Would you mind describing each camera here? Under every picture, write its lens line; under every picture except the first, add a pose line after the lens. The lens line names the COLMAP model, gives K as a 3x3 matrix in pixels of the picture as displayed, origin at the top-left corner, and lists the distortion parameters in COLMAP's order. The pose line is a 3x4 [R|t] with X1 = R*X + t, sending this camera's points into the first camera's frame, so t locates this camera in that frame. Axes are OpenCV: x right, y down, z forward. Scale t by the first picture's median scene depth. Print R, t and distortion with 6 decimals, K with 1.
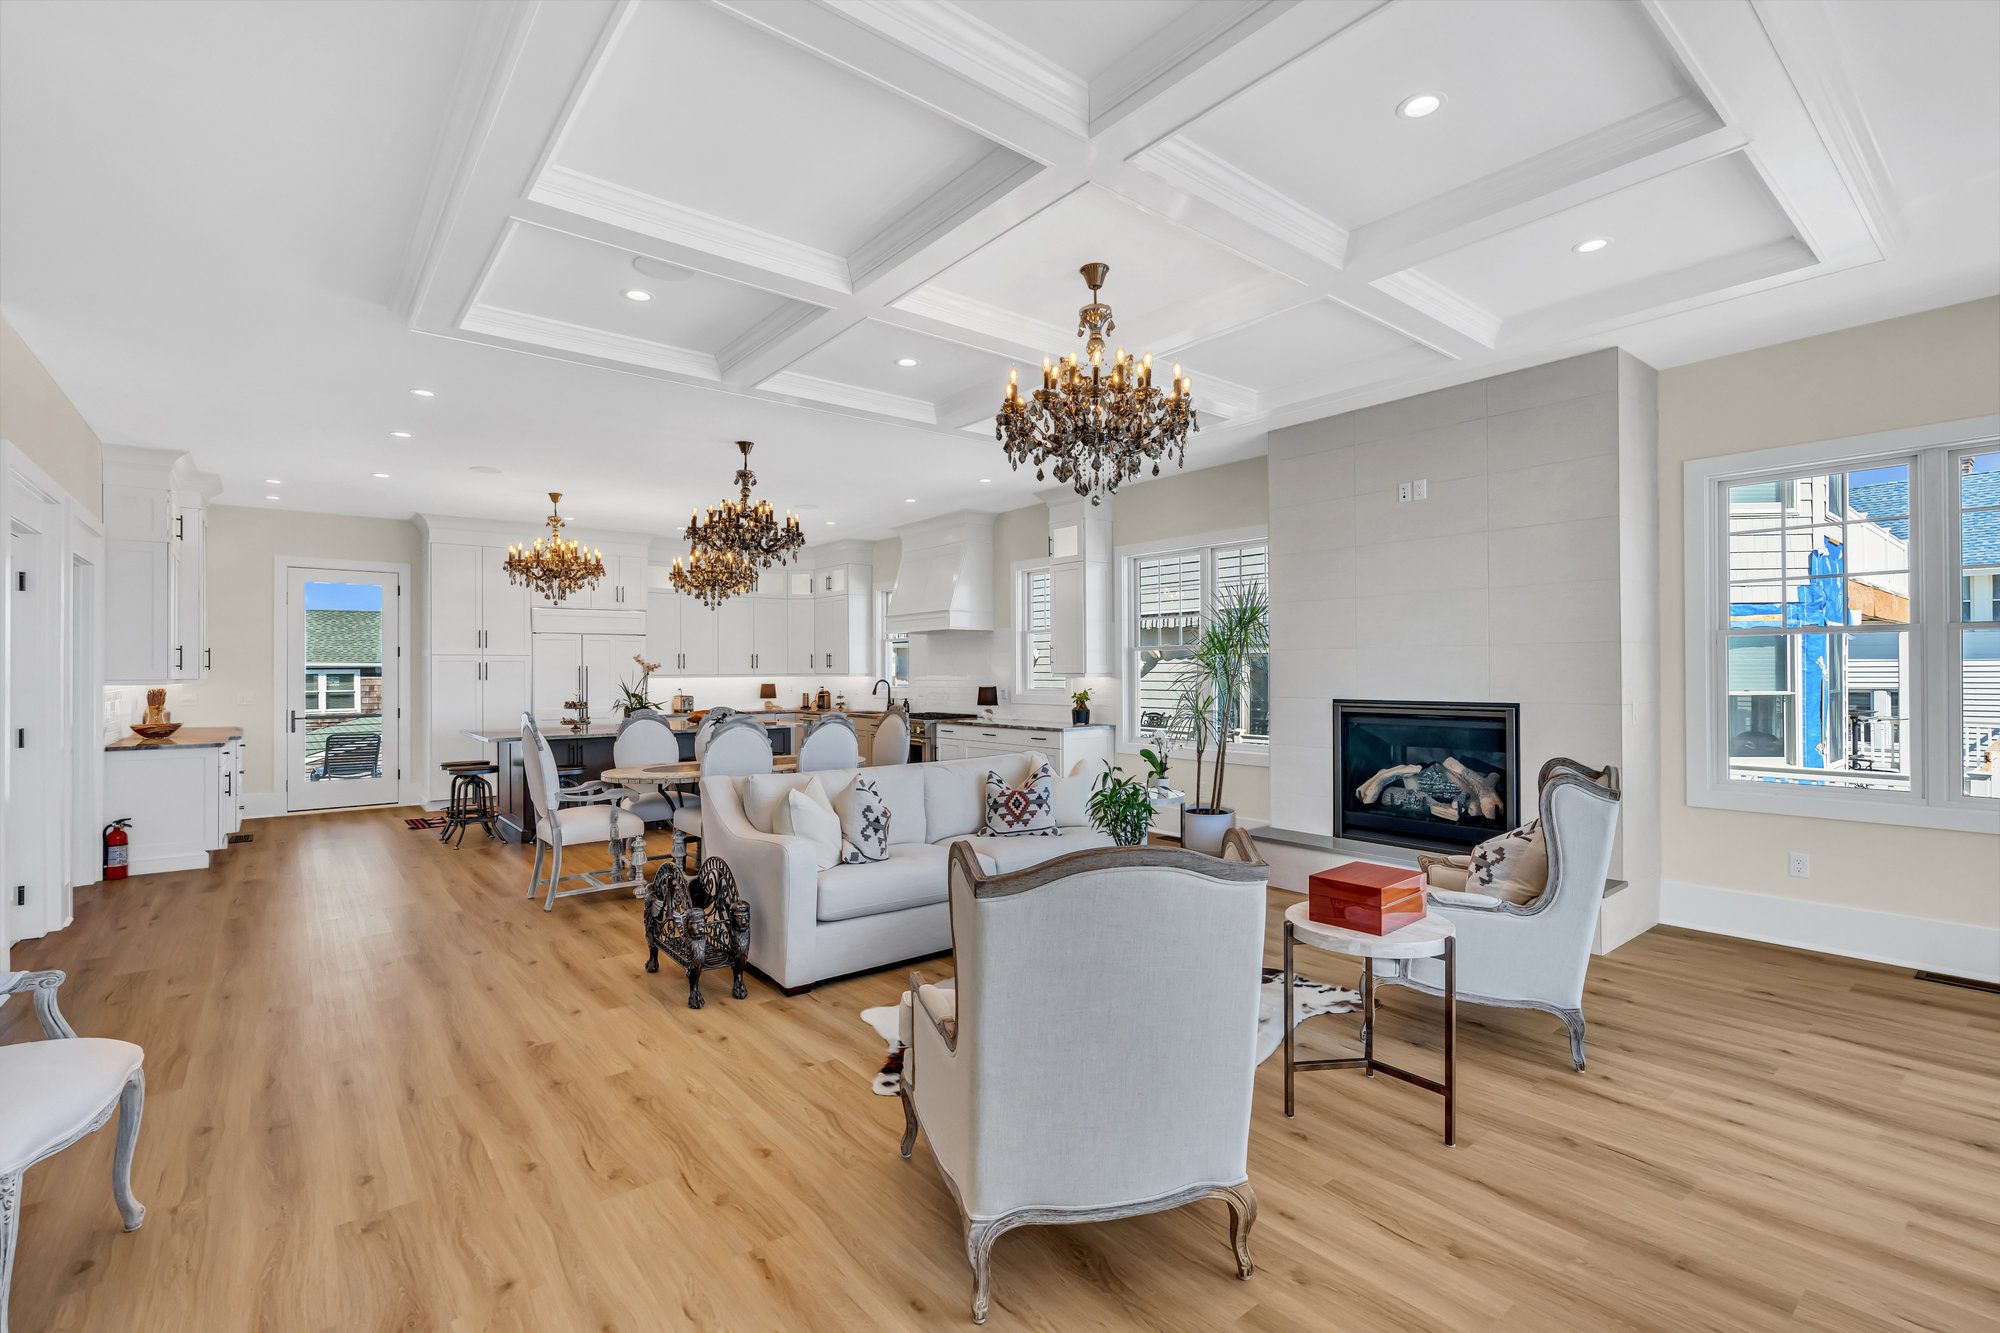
lens RADIAL K [[902.2, 0, 993.6], [0, 902.2, 657.5], [0, 0, 1]] dist [-0.007104, 0.003808]
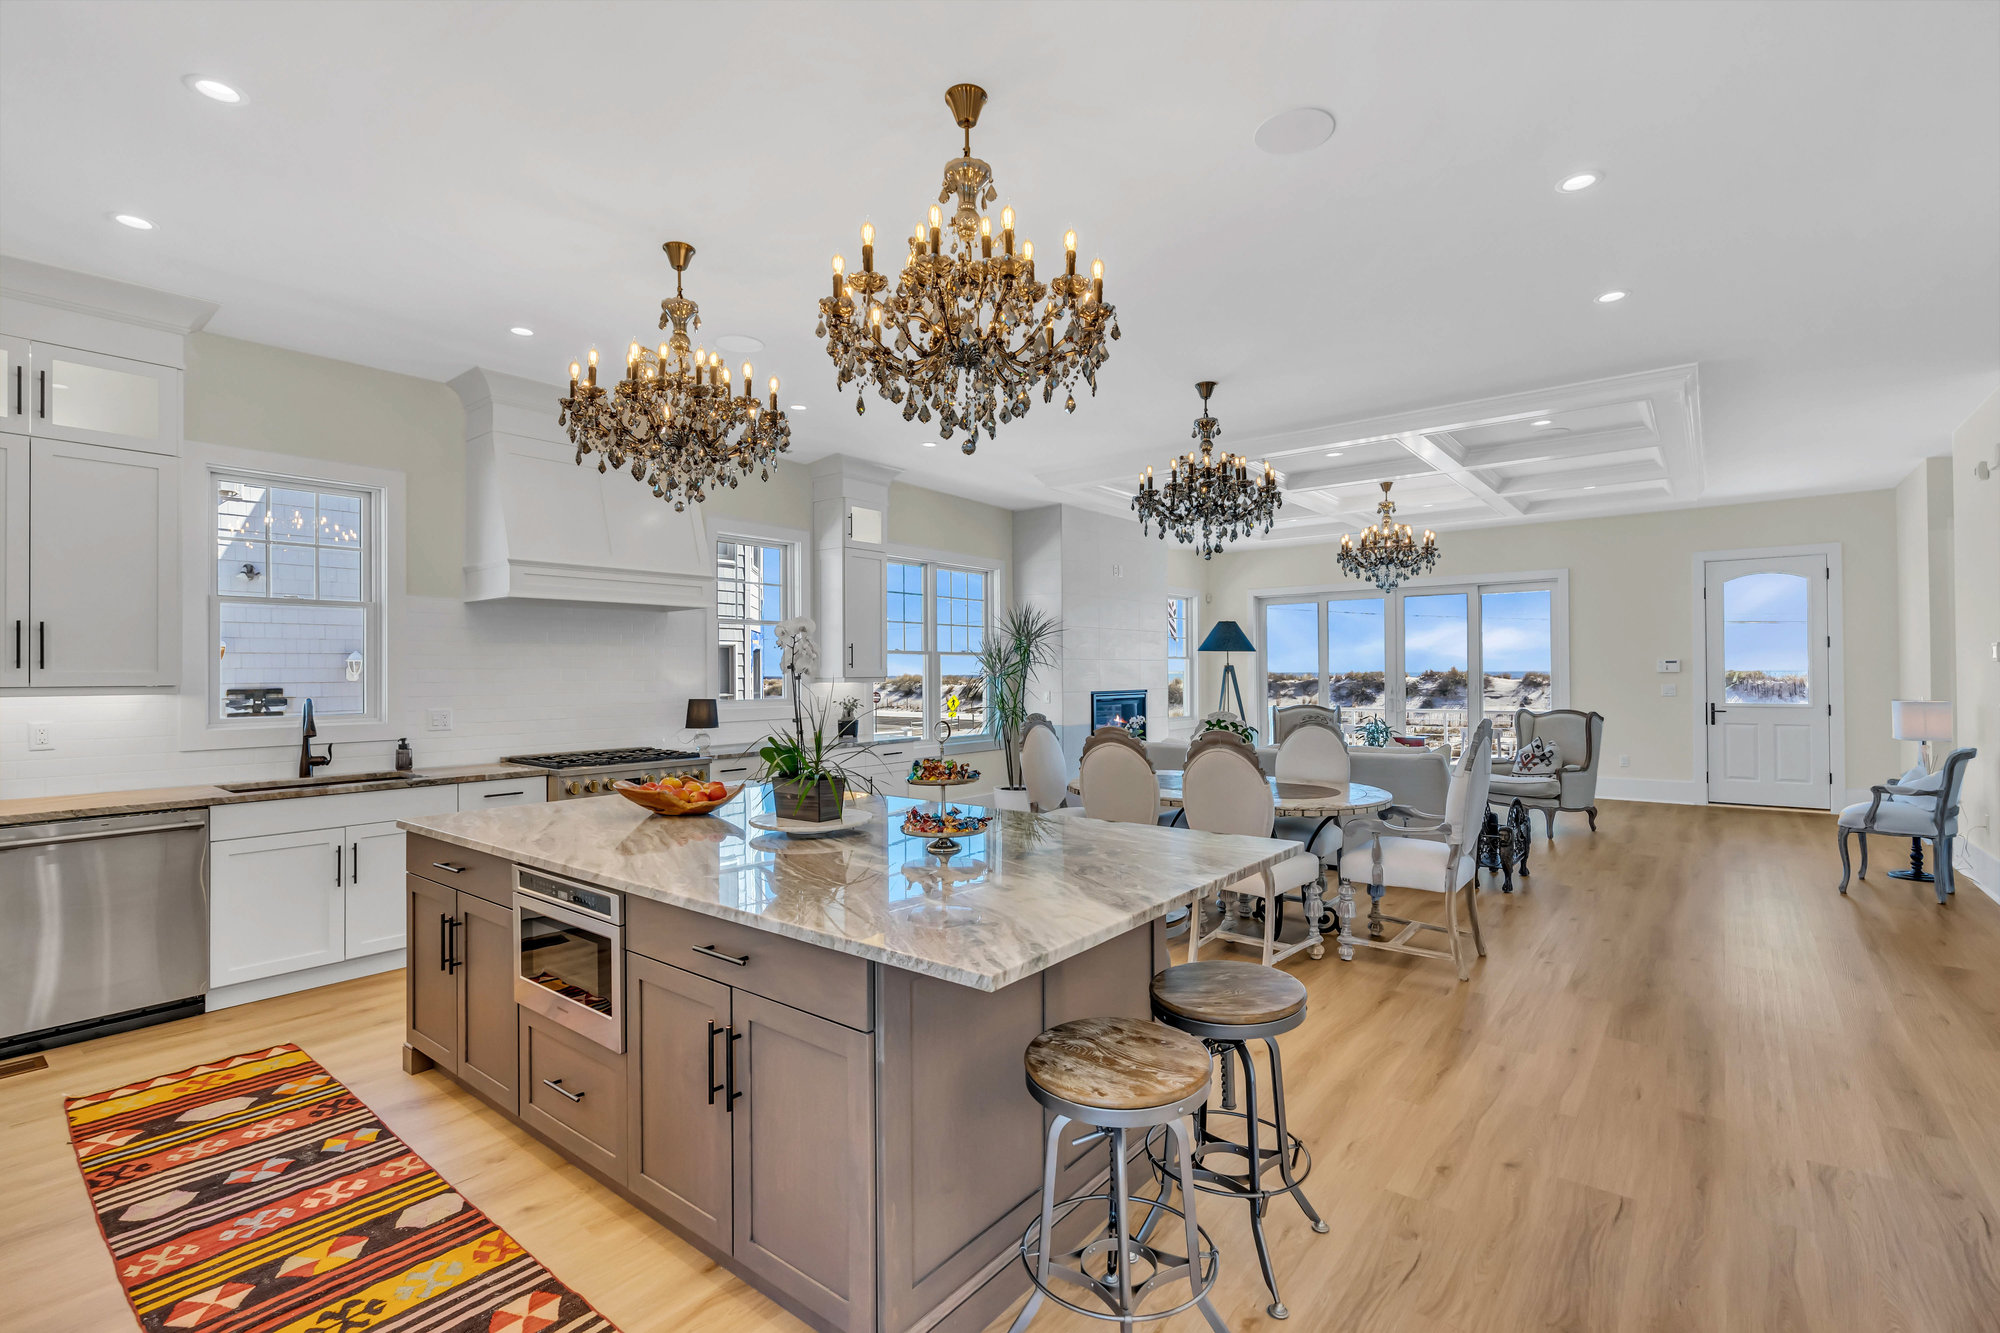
lens RADIAL K [[902.2, 0, 1006.4], [0, 902.2, 679.6], [0, 0, 1]] dist [-0.007104, 0.003808]
pose [[-0.229781, 0.005365, 0.973228, -0.692504], [-0.002391, 0.999979, -0.006077, 0.020779], [-0.973239, -0.003724, -0.229763, 0.930710]]
